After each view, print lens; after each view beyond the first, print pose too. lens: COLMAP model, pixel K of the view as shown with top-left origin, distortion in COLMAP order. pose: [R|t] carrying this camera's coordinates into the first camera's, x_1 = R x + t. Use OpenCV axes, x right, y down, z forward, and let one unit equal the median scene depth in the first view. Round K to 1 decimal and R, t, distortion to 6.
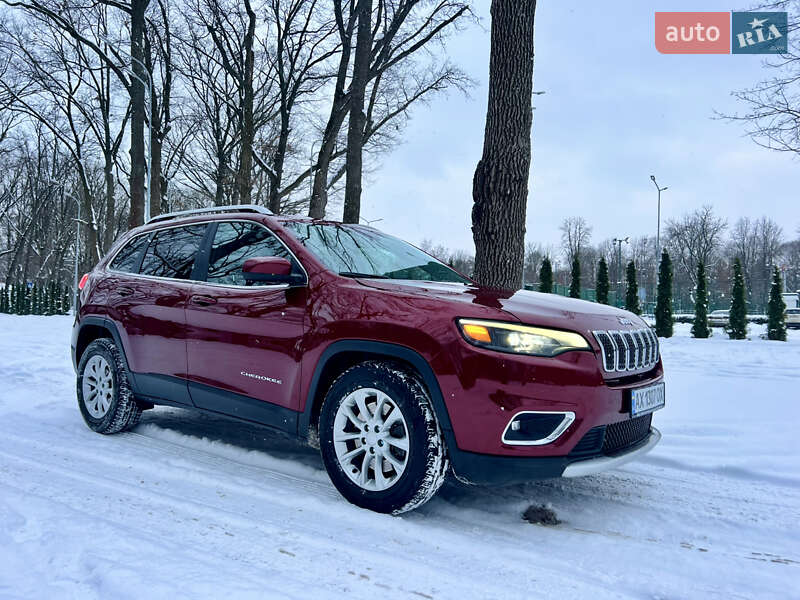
lens RADIAL K [[635.6, 0, 400.0], [0, 635.6, 300.0], [0, 0, 1]] dist [0.083114, -0.101400]
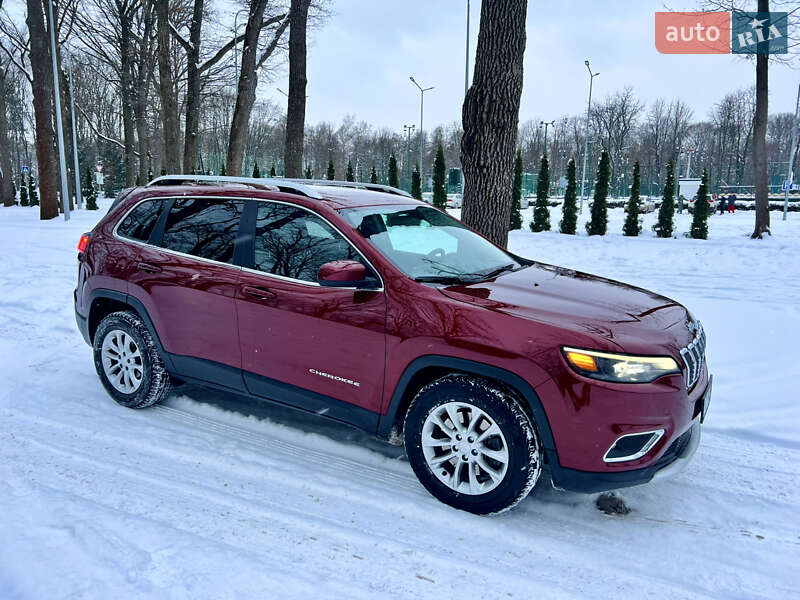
lens RADIAL K [[635.6, 0, 400.0], [0, 635.6, 300.0], [0, 0, 1]] dist [0.083114, -0.101400]
pose [[0.988807, -0.025394, 0.147026, -0.280619], [-0.006073, 0.977742, 0.209722, -0.228376], [-0.149079, -0.208267, 0.966644, 0.038190]]
